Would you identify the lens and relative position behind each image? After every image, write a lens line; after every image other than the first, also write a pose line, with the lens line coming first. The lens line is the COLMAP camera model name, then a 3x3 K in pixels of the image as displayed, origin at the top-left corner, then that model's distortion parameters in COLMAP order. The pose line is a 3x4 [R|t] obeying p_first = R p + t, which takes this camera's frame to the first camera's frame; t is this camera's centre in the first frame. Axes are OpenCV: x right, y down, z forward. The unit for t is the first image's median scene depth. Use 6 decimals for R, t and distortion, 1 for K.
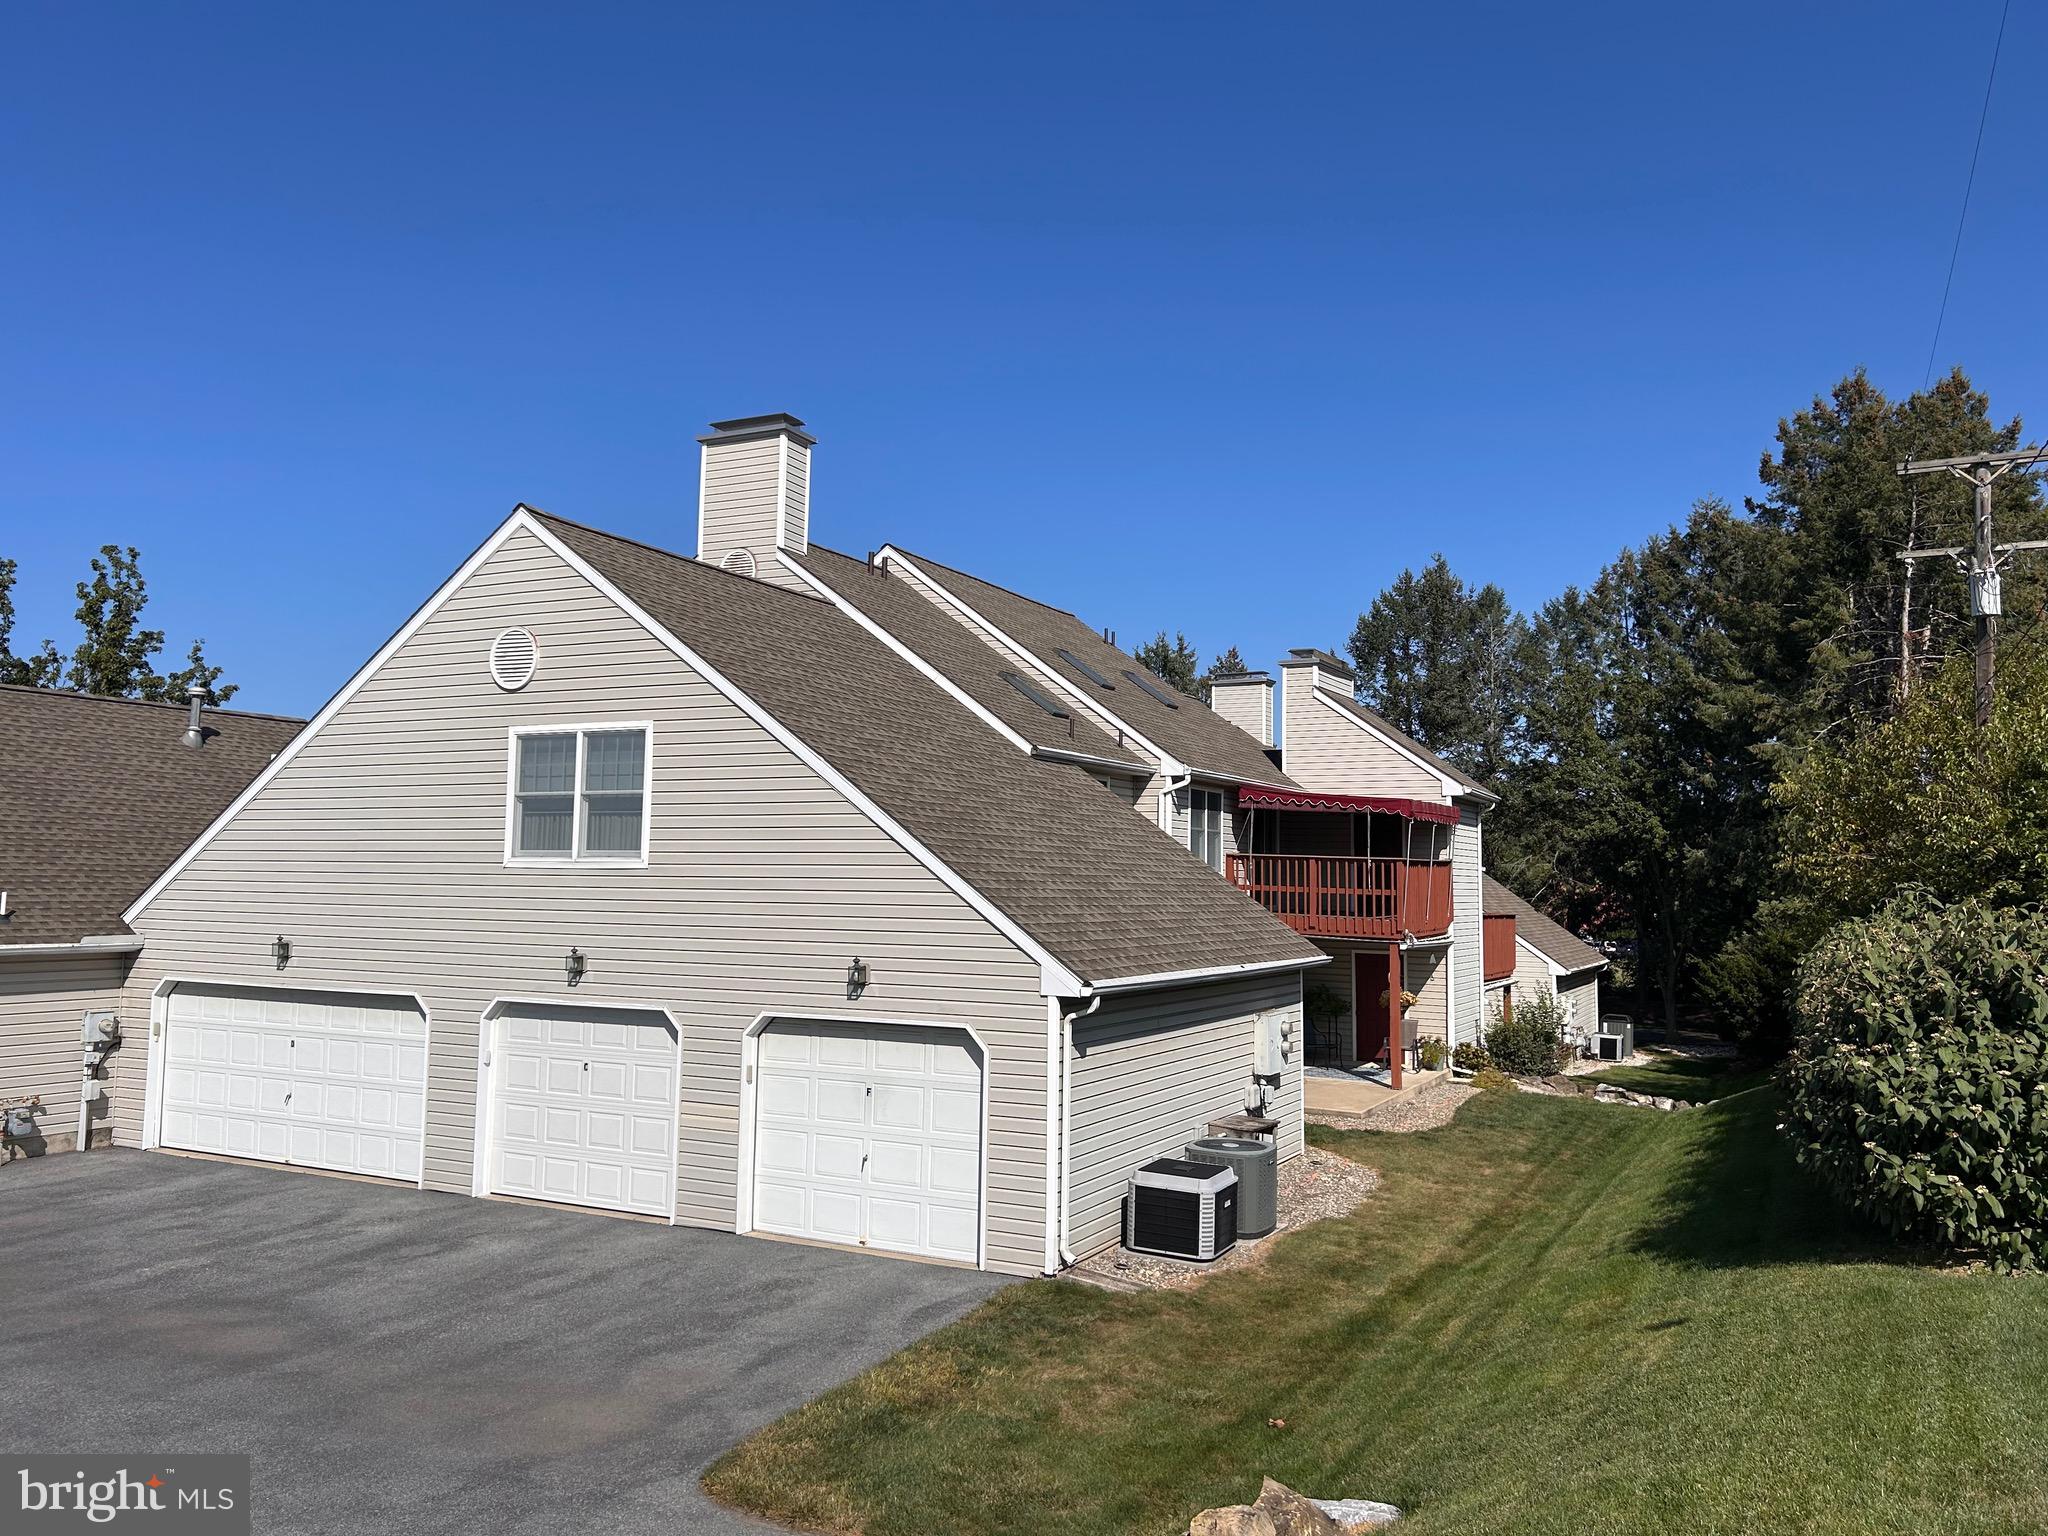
lens RADIAL K [[1549.7, 0, 1016.2], [0, 1549.7, 747.6], [0, 0, 1]] dist [0.065917, -0.086115]
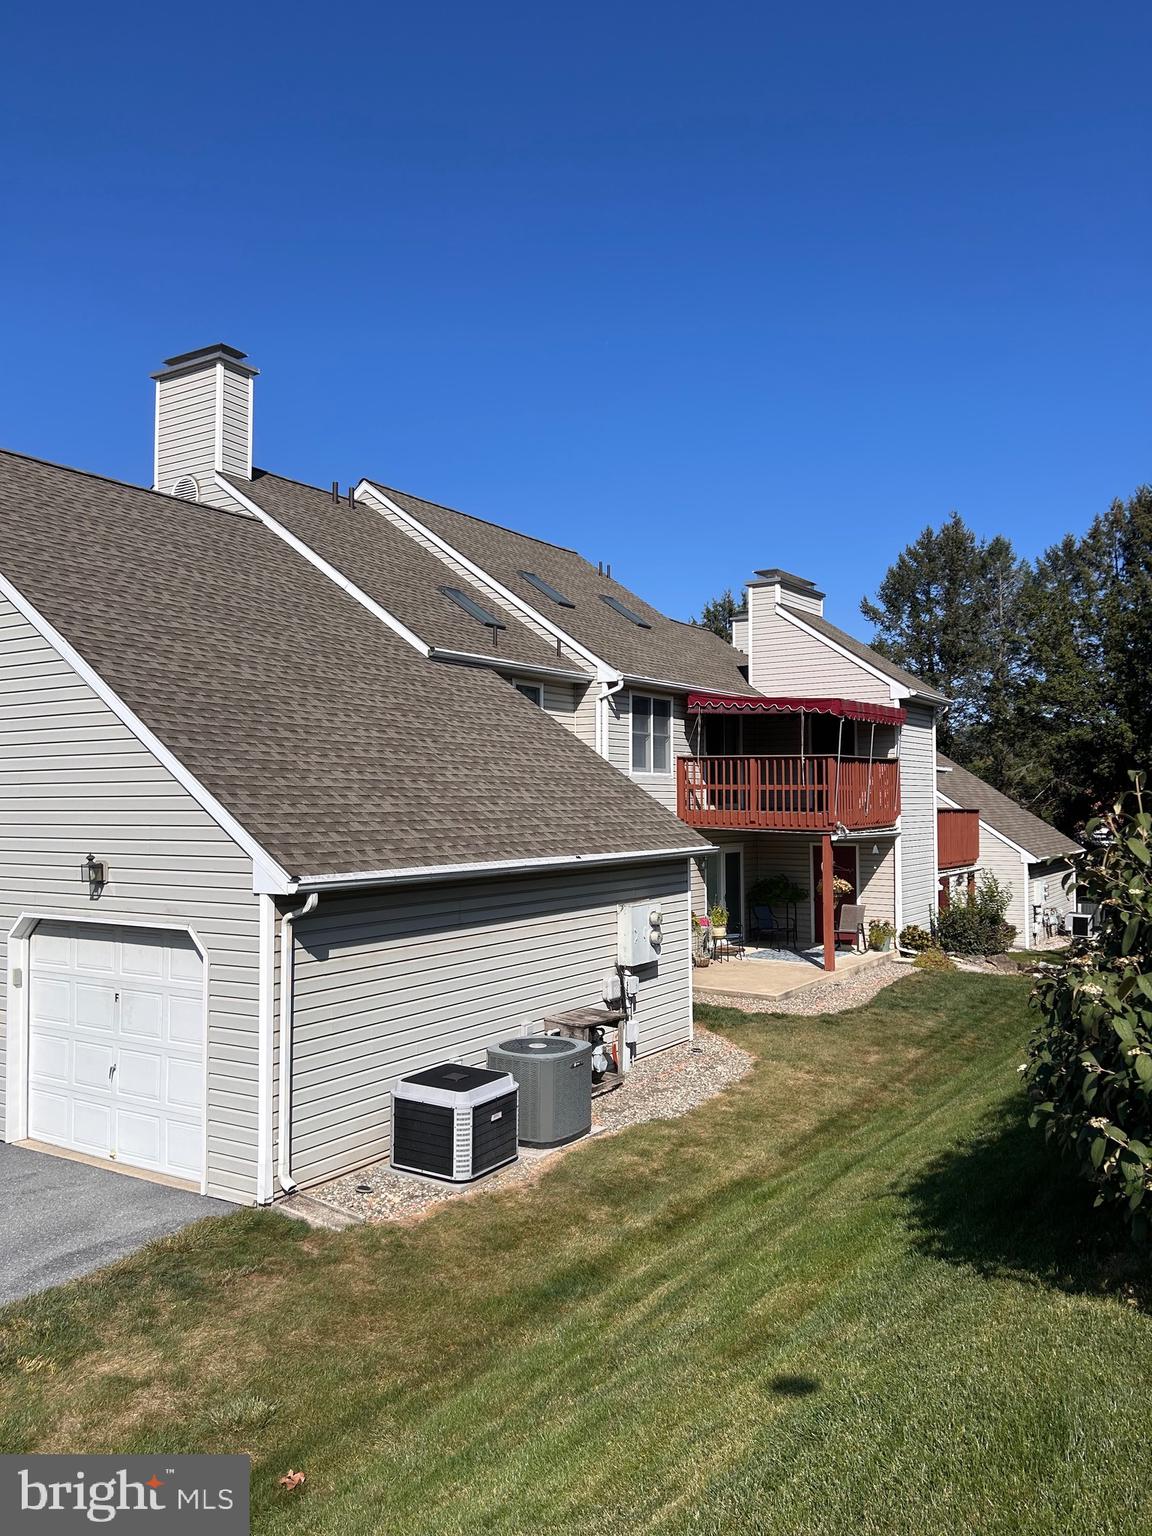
lens RADIAL K [[1162.3, 0, 576.0], [0, 1162.3, 768.0], [0, 0, 1]] dist [0.065917, -0.086115]
pose [[0.996138, -0.021078, -0.085236, 0.152471], [0.025944, 0.998072, 0.056386, 0.033377], [0.083884, -0.058380, 0.994764, 0.212860]]
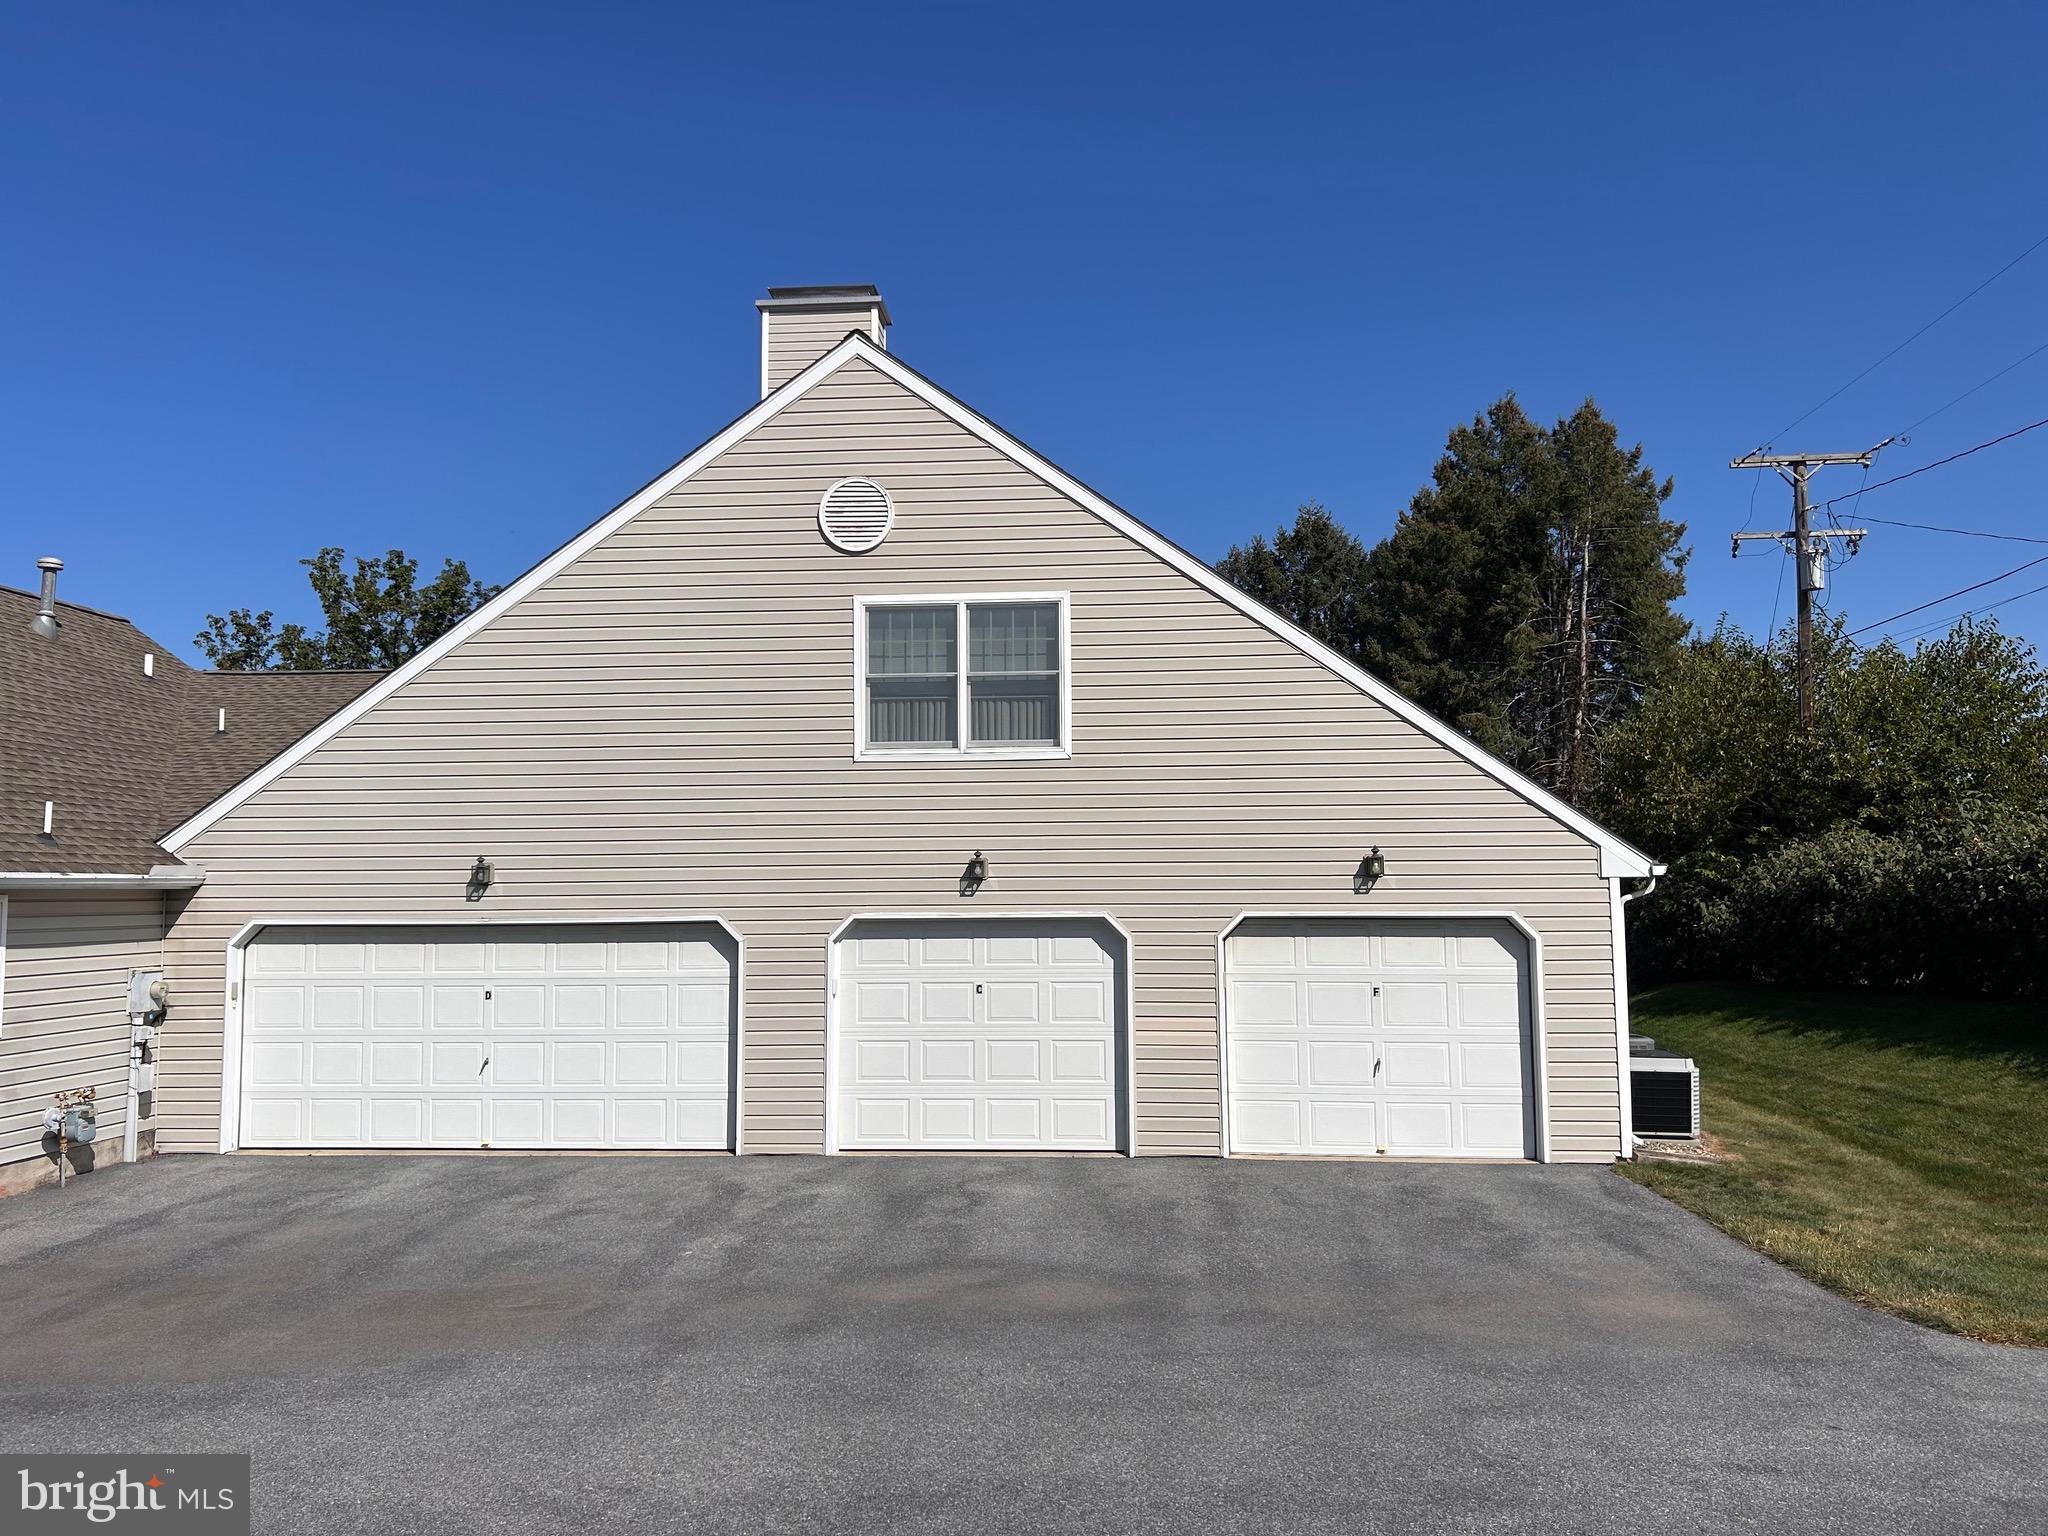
lens RADIAL K [[1552.1, 0, 1024.0], [0, 1552.1, 768.0], [0, 0, 1]] dist [0.071485, -0.082462]
pose [[0.920354, 0.010005, 0.390958, -0.417331], [-0.014090, 0.999872, 0.007582, 0.052705], [-0.390832, -0.012487, 0.920377, 0.141641]]
